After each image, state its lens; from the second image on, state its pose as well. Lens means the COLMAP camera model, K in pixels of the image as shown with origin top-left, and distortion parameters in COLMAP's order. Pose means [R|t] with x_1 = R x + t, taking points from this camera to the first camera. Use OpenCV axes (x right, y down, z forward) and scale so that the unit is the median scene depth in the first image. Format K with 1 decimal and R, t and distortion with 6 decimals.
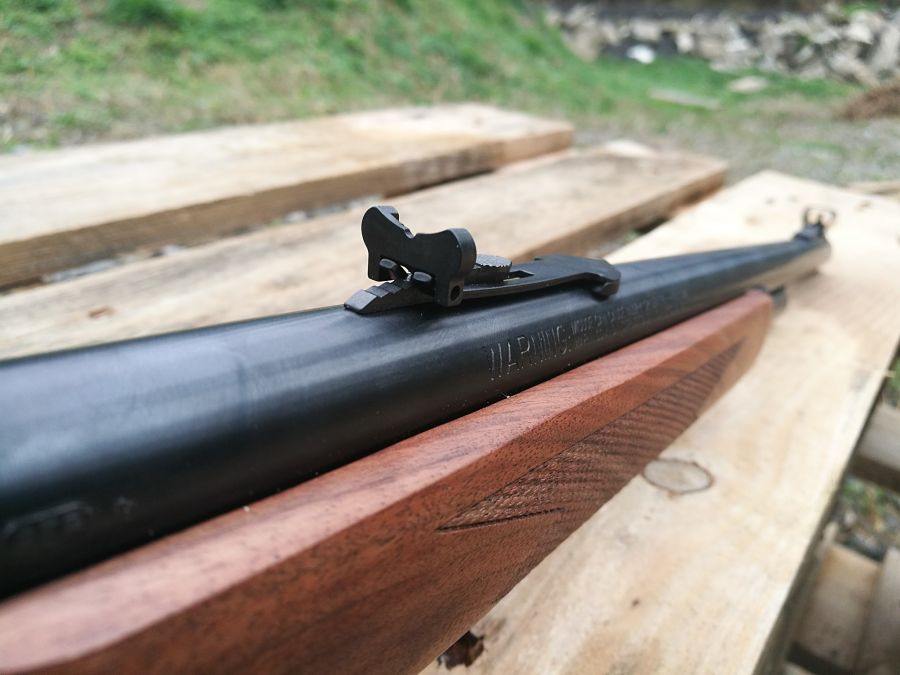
lens RADIAL K [[718.8, 0, 450.0], [0, 718.8, 337.5], [0, 0, 1]] dist [-0.141039, 0.097575]
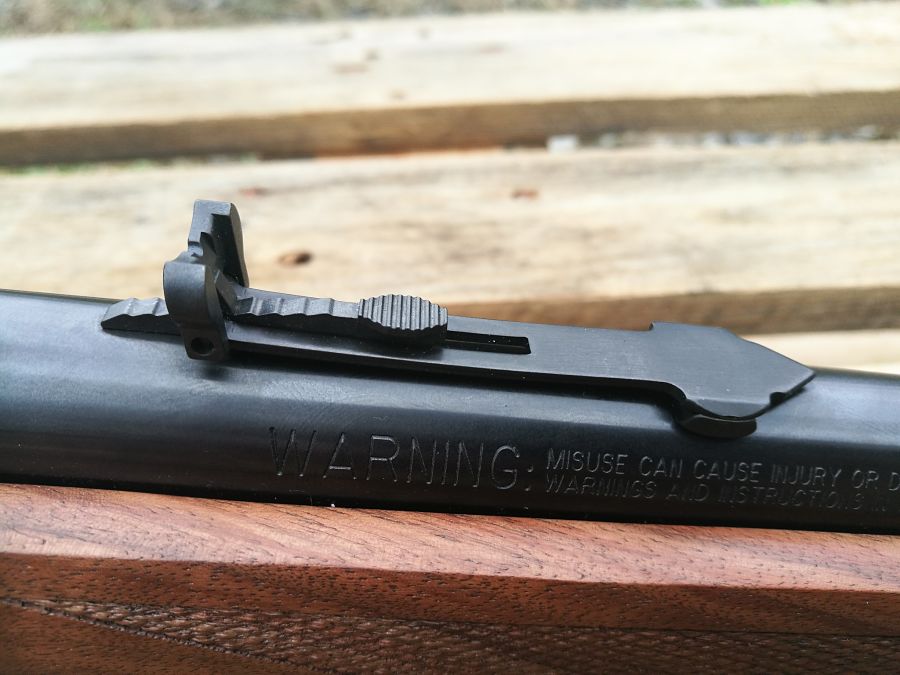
lens RADIAL K [[744.3, 0, 474.3], [0, 744.3, 336.7], [0, 0, 1]] dist [-0.081631, 0.127337]
pose [[0.648591, 0.376846, -0.661299, 0.213485], [-0.268247, 0.926258, 0.264743, -0.106158], [0.712301, 0.005682, 0.701851, 0.223721]]
